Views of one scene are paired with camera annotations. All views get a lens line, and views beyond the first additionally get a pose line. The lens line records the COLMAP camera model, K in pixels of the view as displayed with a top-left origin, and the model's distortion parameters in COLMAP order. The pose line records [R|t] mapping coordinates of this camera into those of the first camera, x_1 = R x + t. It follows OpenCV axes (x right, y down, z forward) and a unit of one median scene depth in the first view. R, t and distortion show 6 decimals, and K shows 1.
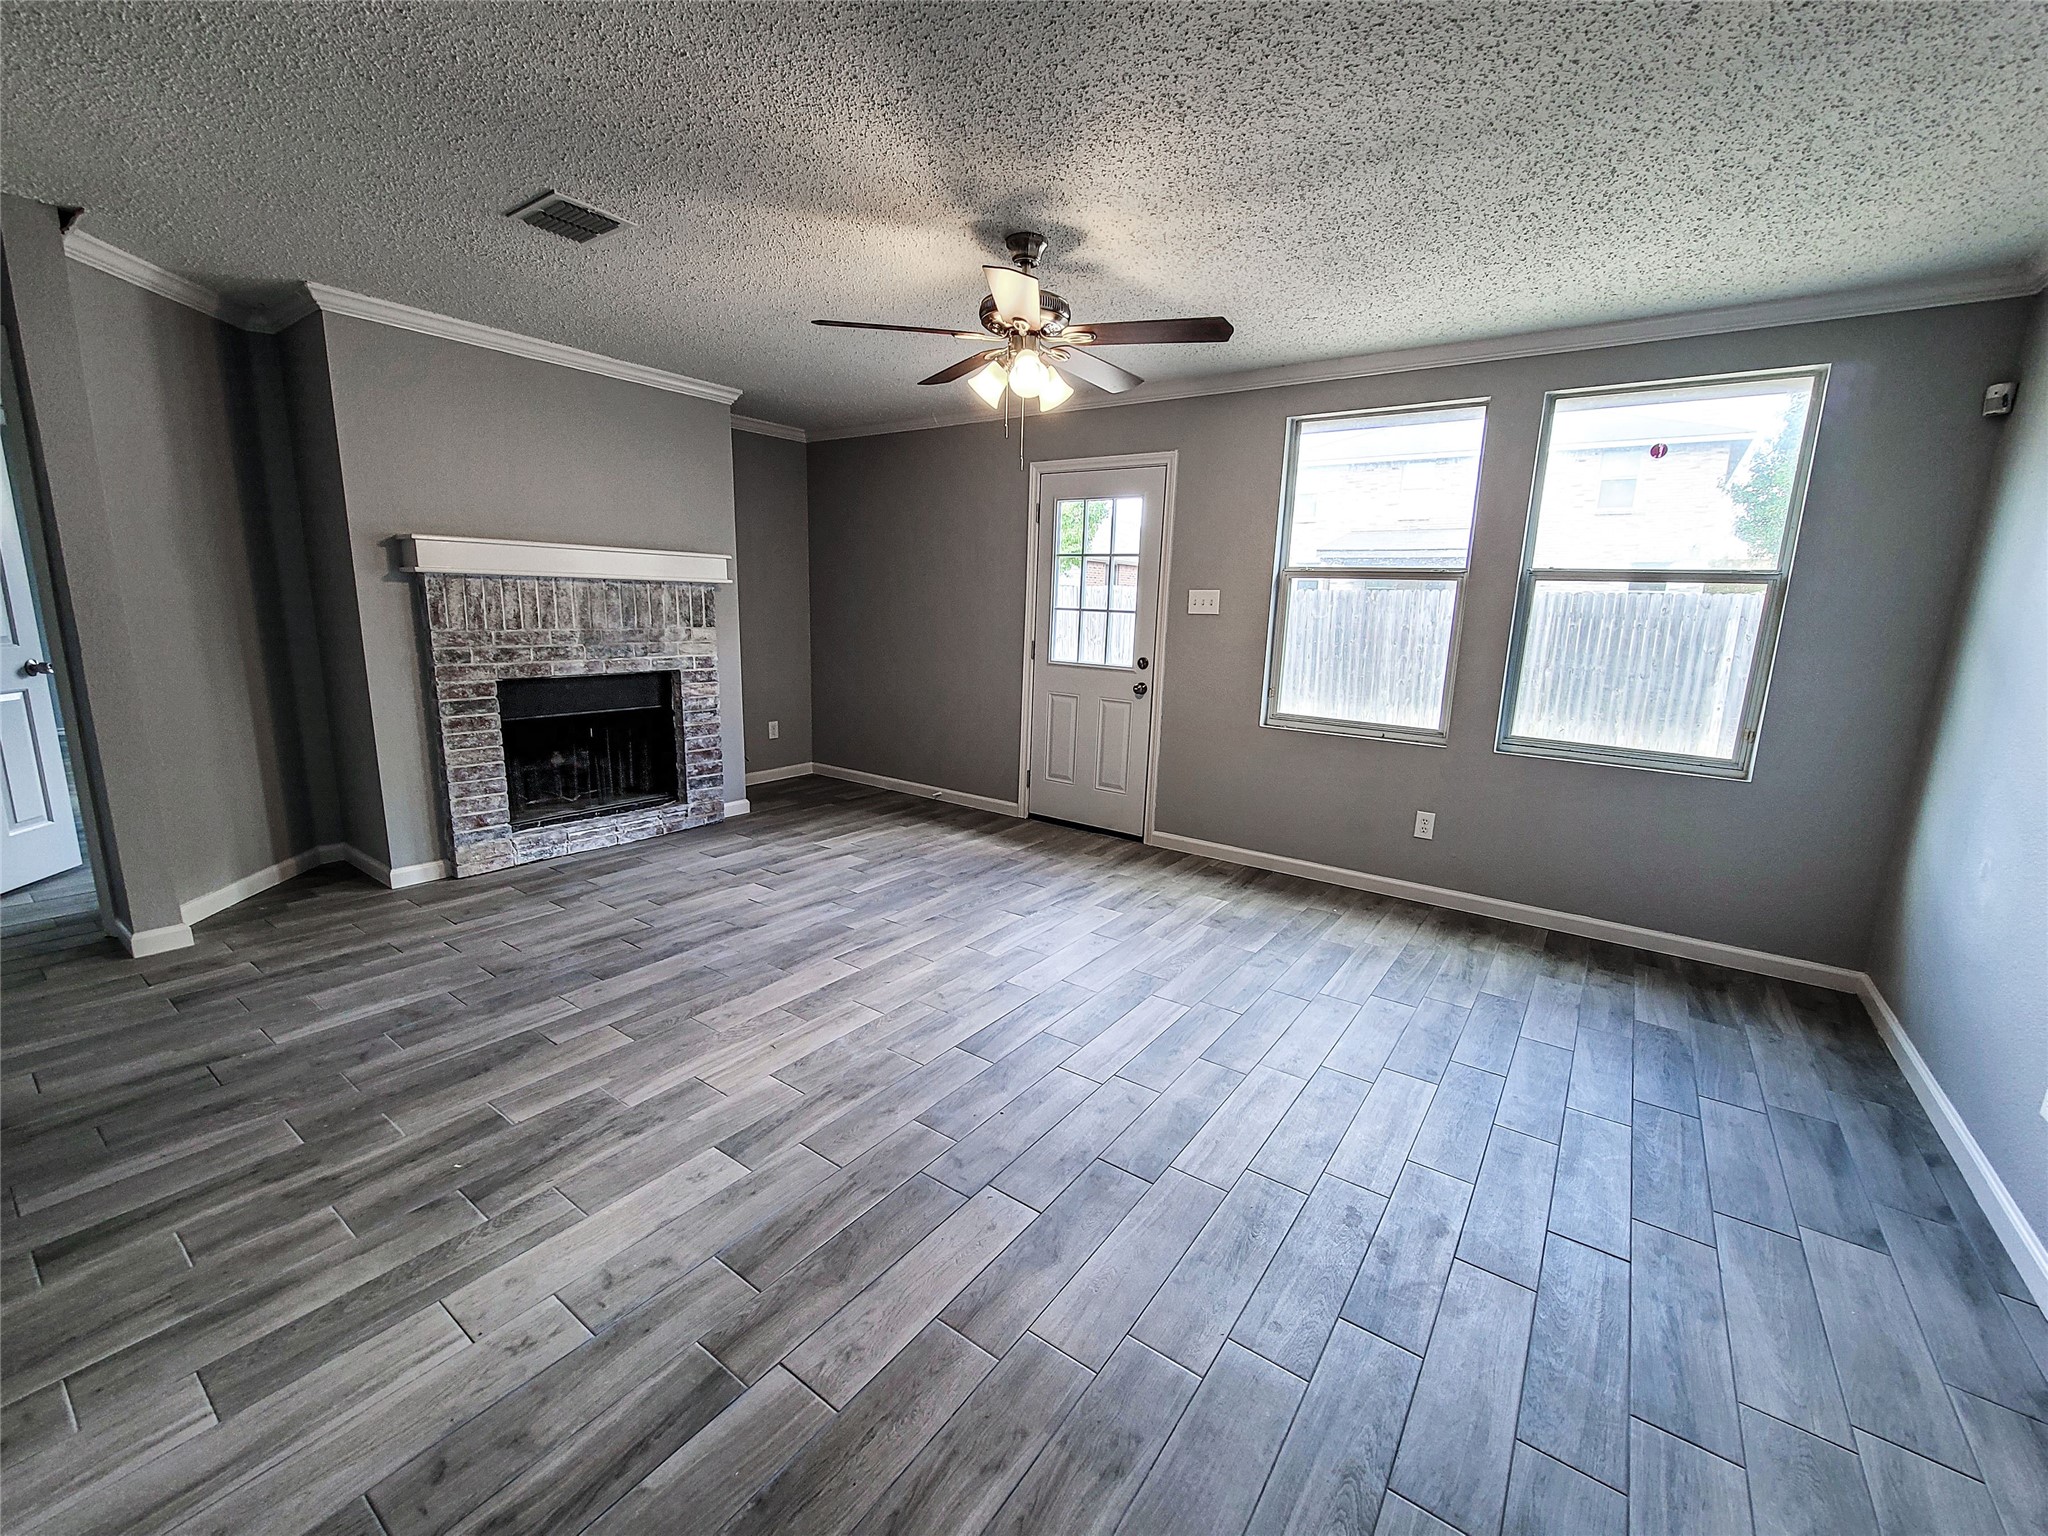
lens RADIAL K [[837.9, 0, 1032.4], [0, 837.9, 776.2], [0, 0, 1]] dist [-0.012720, 0.004265]
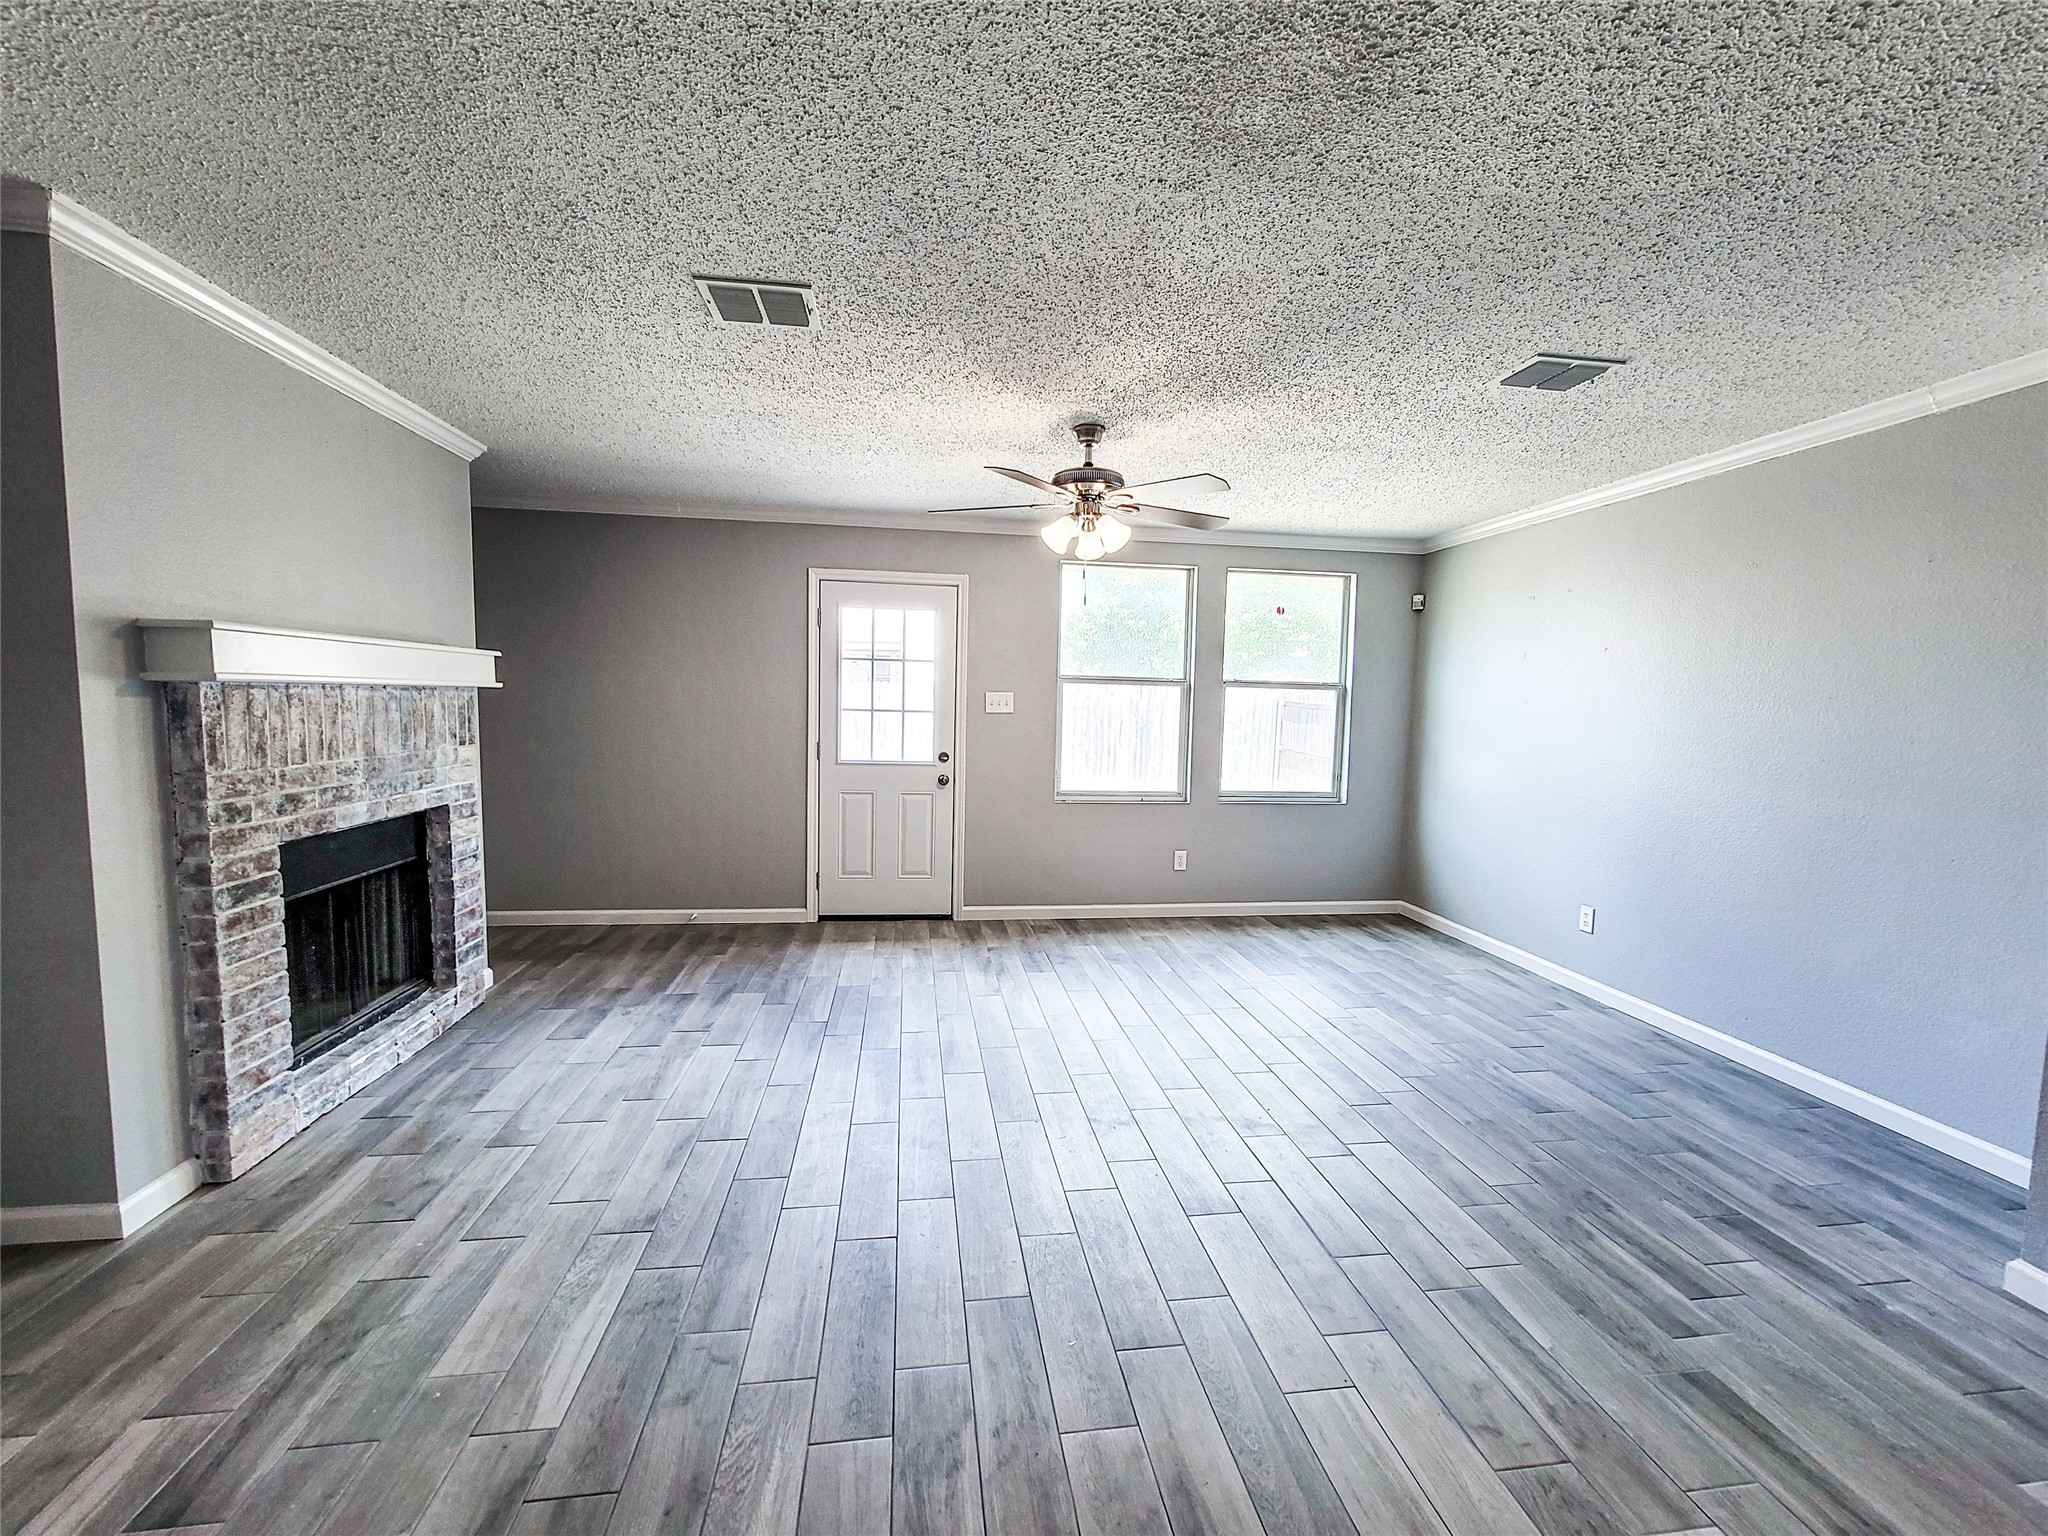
lens RADIAL K [[837.9, 0, 1032.4], [0, 837.9, 776.2], [0, 0, 1]] dist [-0.012720, 0.004265]
pose [[0.725525, -0.076689, 0.683909, -0.642532], [0.140382, 0.989369, -0.037982, -0.060370], [-0.673725, 0.123565, 0.728578, 0.138097]]
